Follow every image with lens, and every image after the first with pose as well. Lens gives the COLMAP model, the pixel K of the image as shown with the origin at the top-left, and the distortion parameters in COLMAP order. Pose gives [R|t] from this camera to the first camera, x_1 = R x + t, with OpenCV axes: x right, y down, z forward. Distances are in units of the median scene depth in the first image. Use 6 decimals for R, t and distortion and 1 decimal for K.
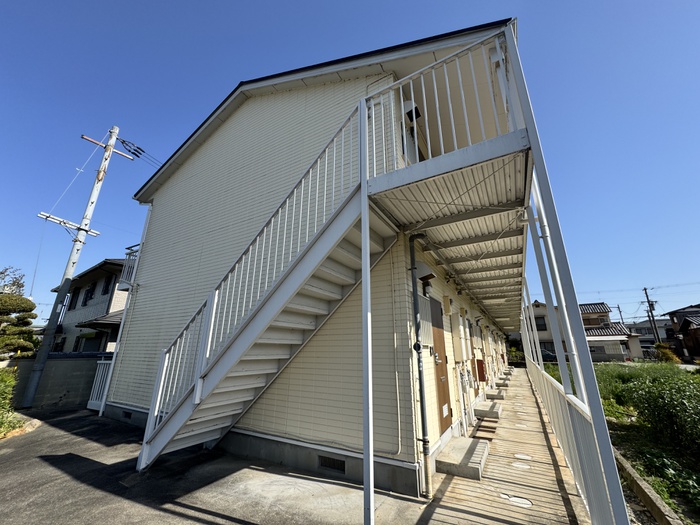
lens RADIAL K [[281.4, 0, 350.0], [0, 281.4, 262.5], [0, 0, 1]] dist [-0.001588, 0.000130]
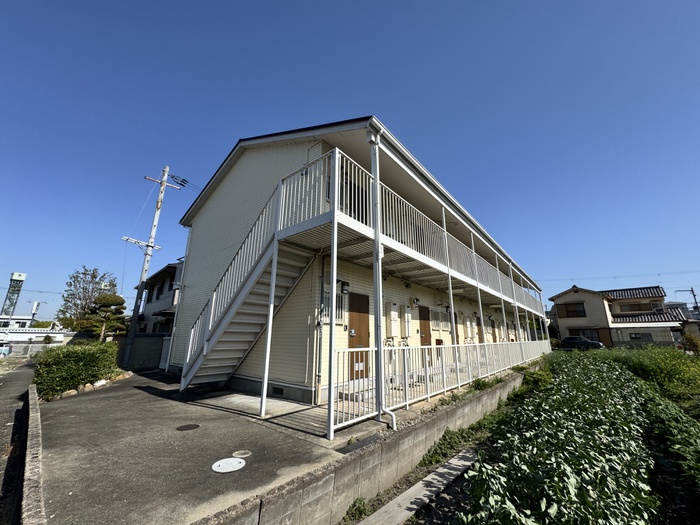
lens RADIAL K [[281.4, 0, 350.0], [0, 281.4, 262.5], [0, 0, 1]] dist [-0.001588, 0.000130]
pose [[0.986344, -0.036320, -0.160642, 0.296688], [0.042795, 0.998397, 0.037031, -0.052186], [0.159040, -0.043400, 0.986318, -0.264693]]
